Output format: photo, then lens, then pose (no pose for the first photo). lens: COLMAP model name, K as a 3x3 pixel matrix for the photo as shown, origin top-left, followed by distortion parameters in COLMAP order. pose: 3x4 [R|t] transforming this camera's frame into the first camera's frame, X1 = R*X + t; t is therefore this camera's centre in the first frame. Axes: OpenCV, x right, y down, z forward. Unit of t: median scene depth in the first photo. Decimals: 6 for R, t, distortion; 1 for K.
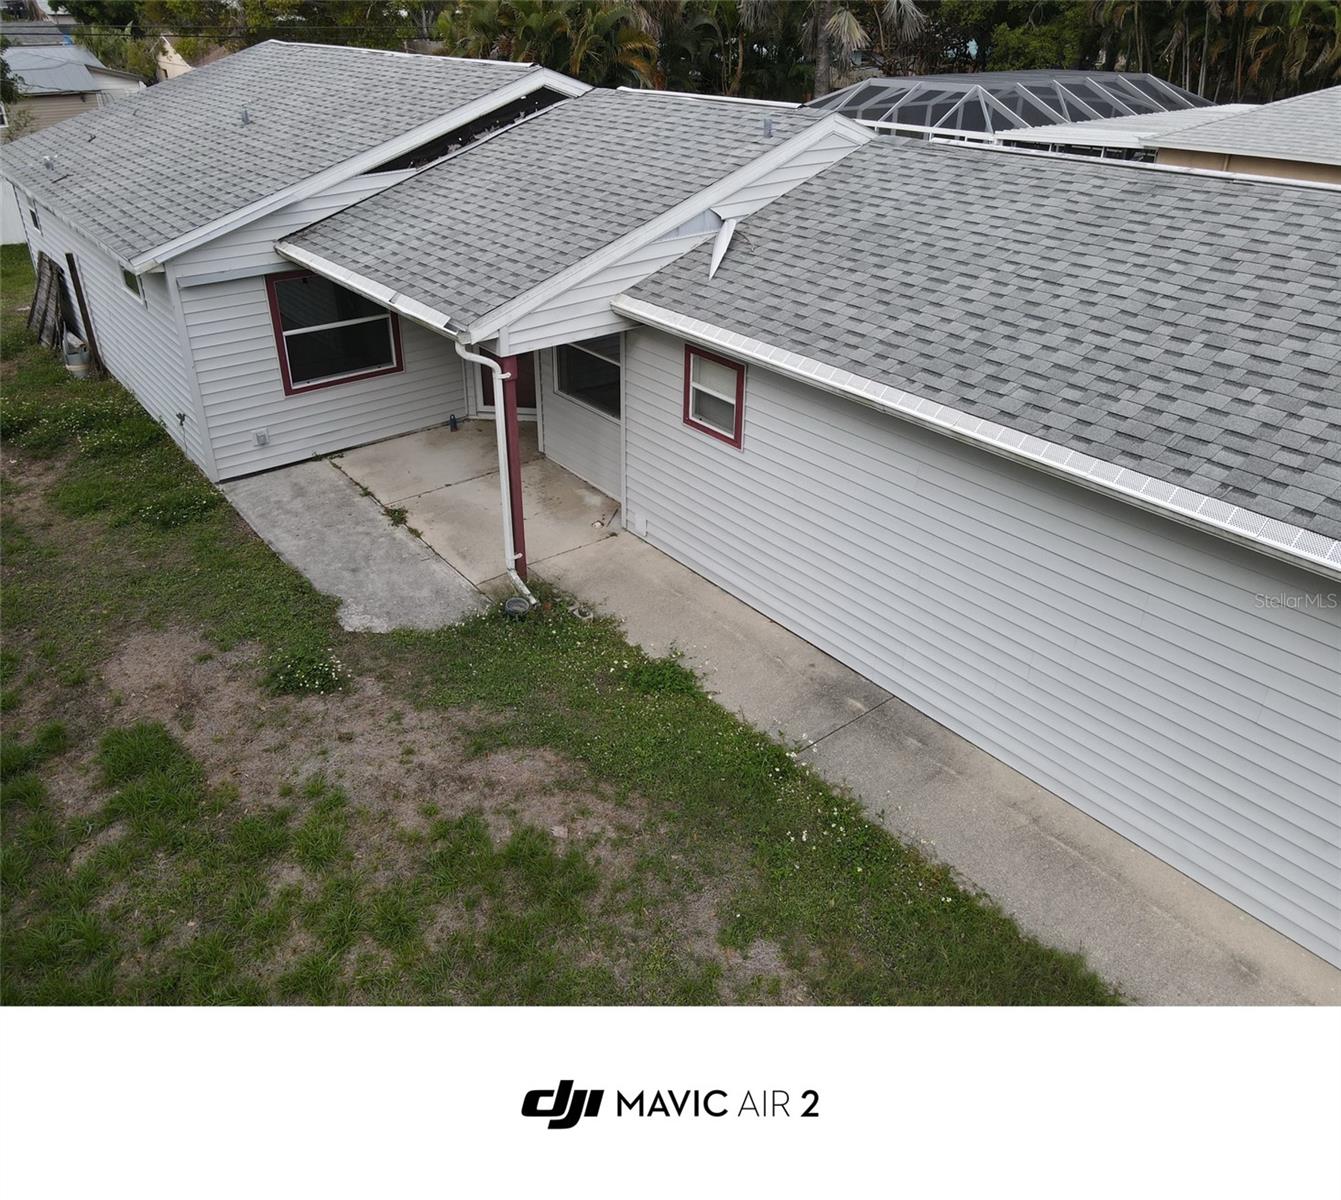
lens RADIAL K [[995.9, 0, 672.2], [0, 995.9, 496.3], [0, 0, 1]] dist [0.007897, 0.006235]
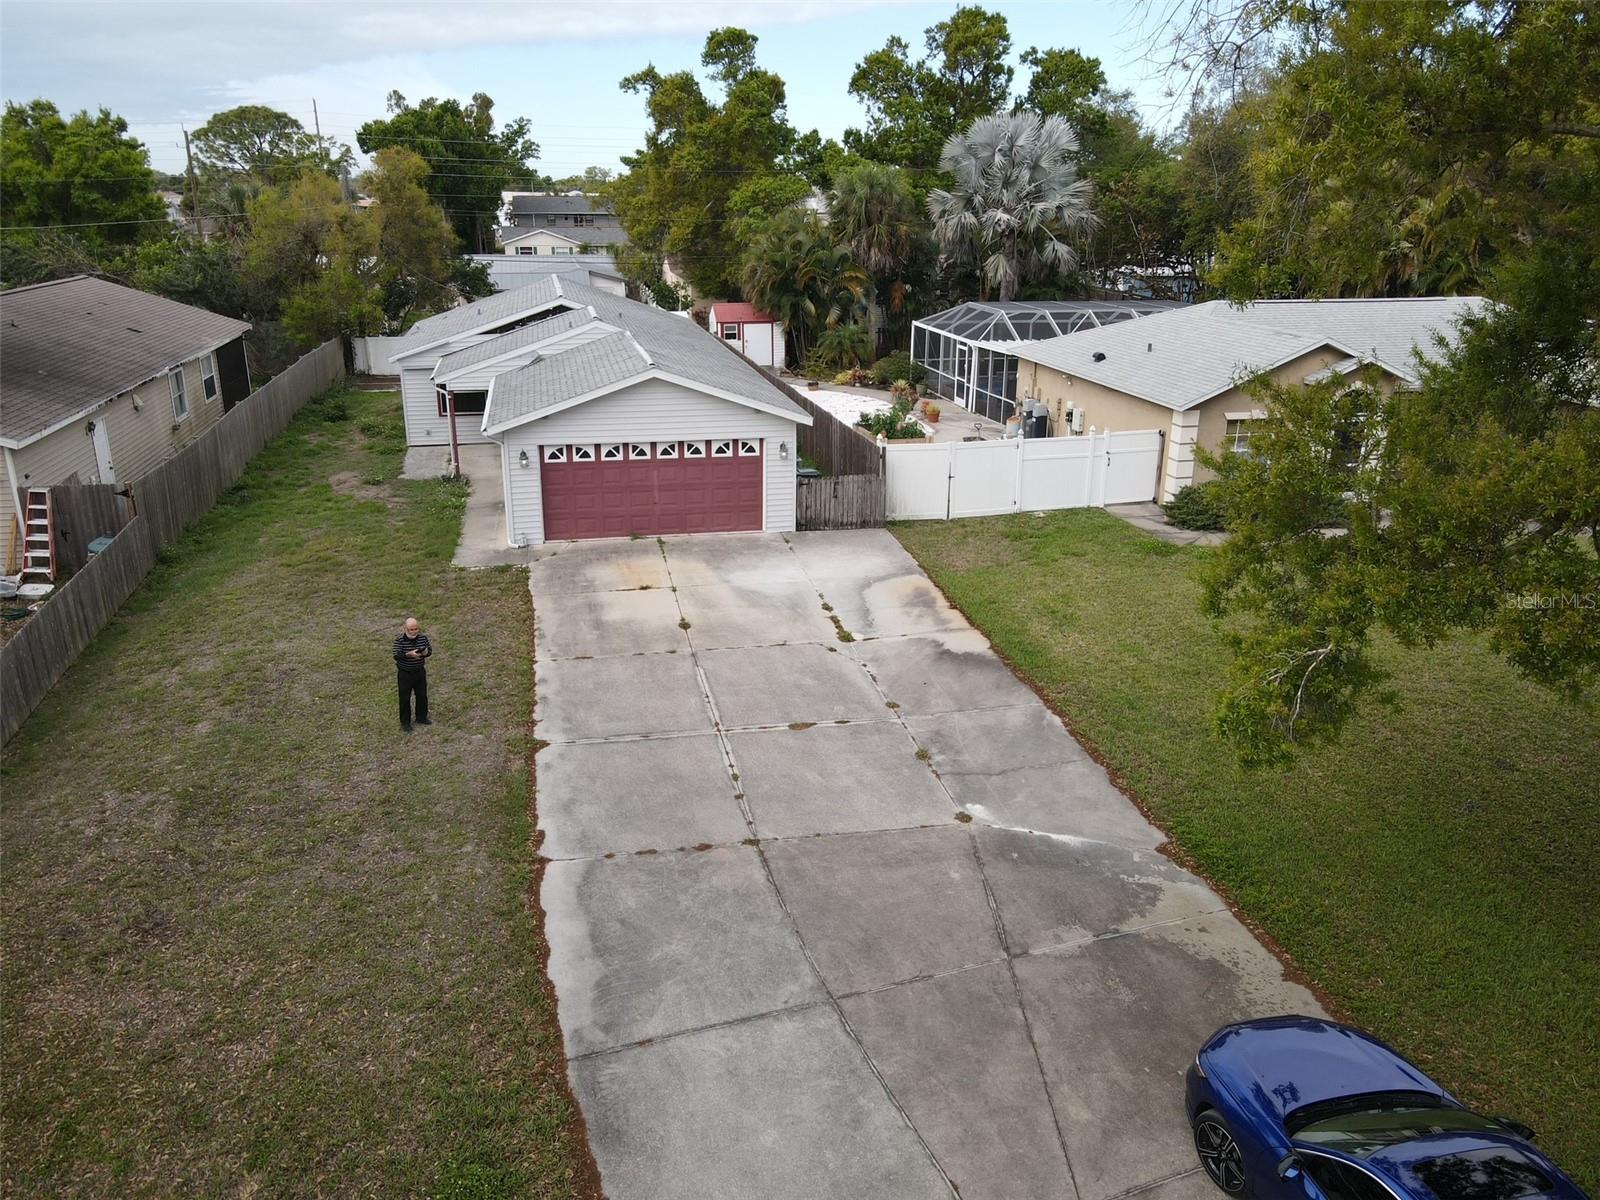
lens RADIAL K [[1170.6, 0, 800.0], [0, 1170.6, 600.0], [0, 0, 1]] dist [0.012518, -0.002109]
pose [[0.891879, 0.150923, -0.426350, 2.551666], [-0.203854, 0.975638, -0.081076, 0.588922], [0.403727, 0.159223, 0.900918, -1.793165]]
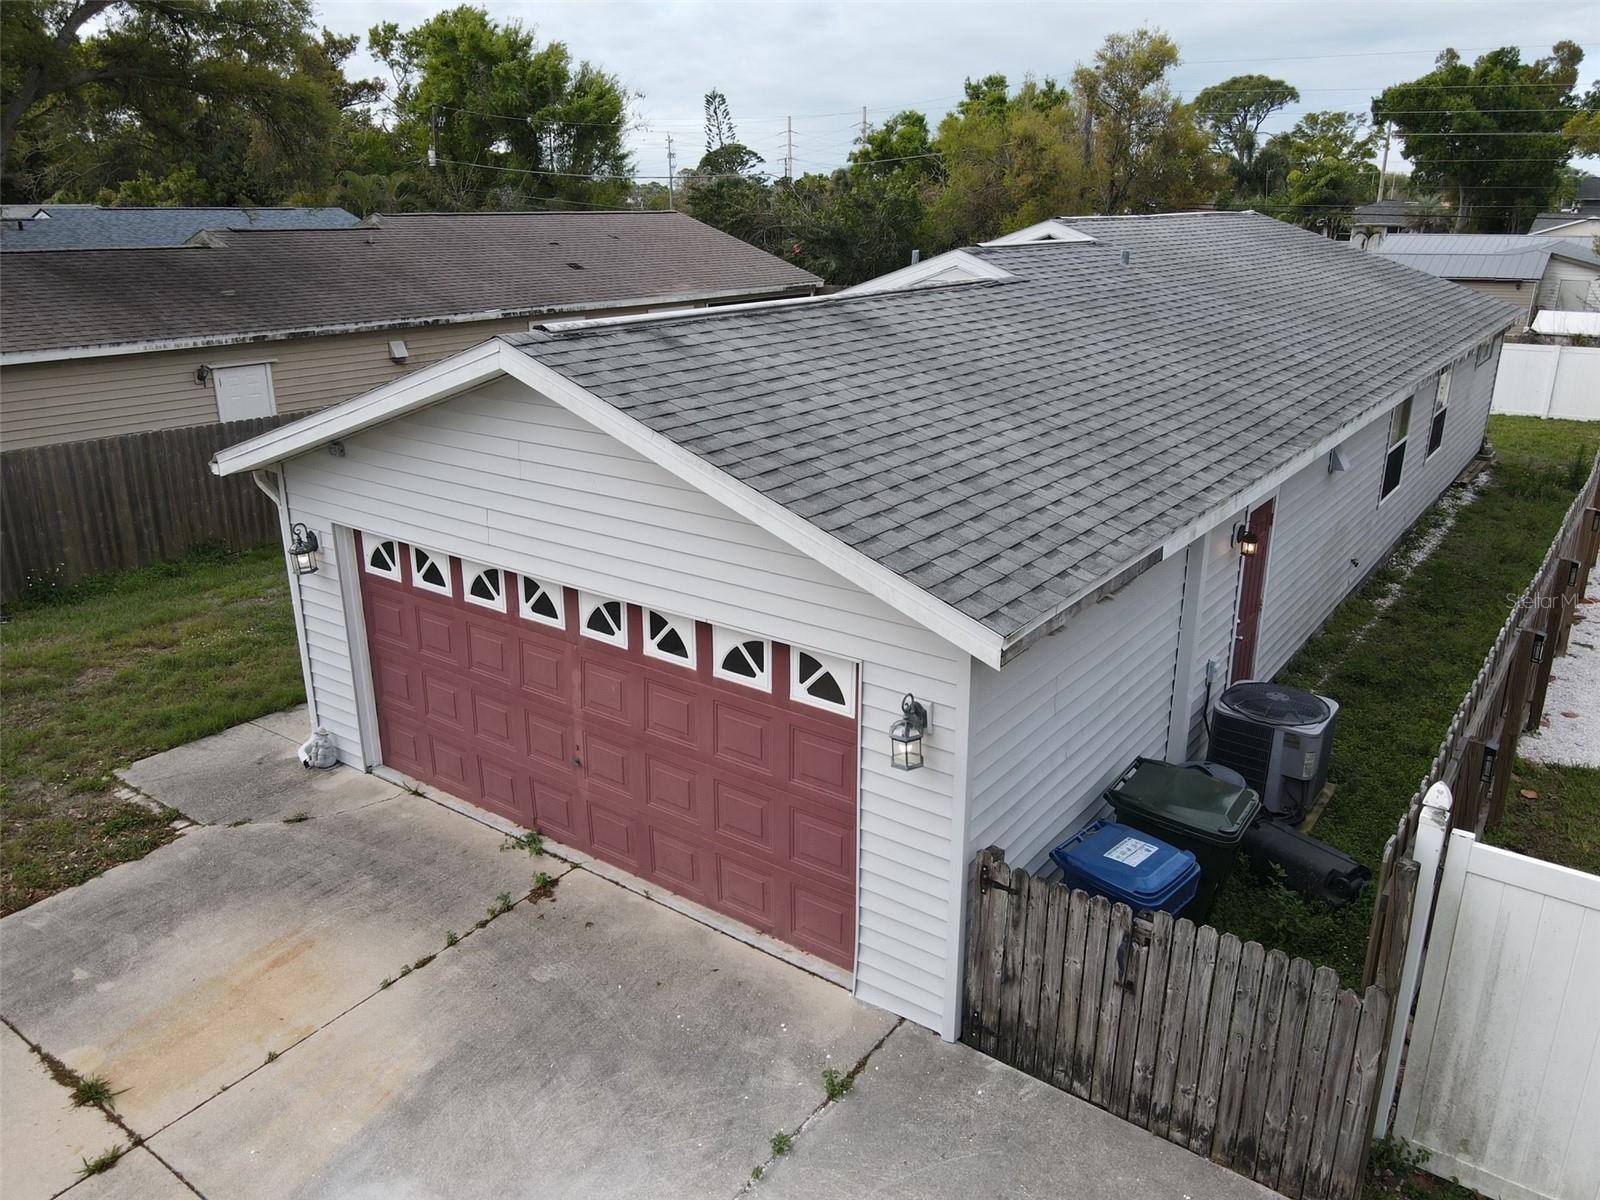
lens RADIAL K [[1170.6, 0, 800.0], [0, 1170.6, 600.0], [0, 0, 1]] dist [0.012518, -0.002109]
pose [[0.250524, 0.305977, -0.918485, 1.748483], [-0.427576, 0.886164, 0.178585, -0.245001], [0.868572, 0.347982, 0.352834, 0.643125]]
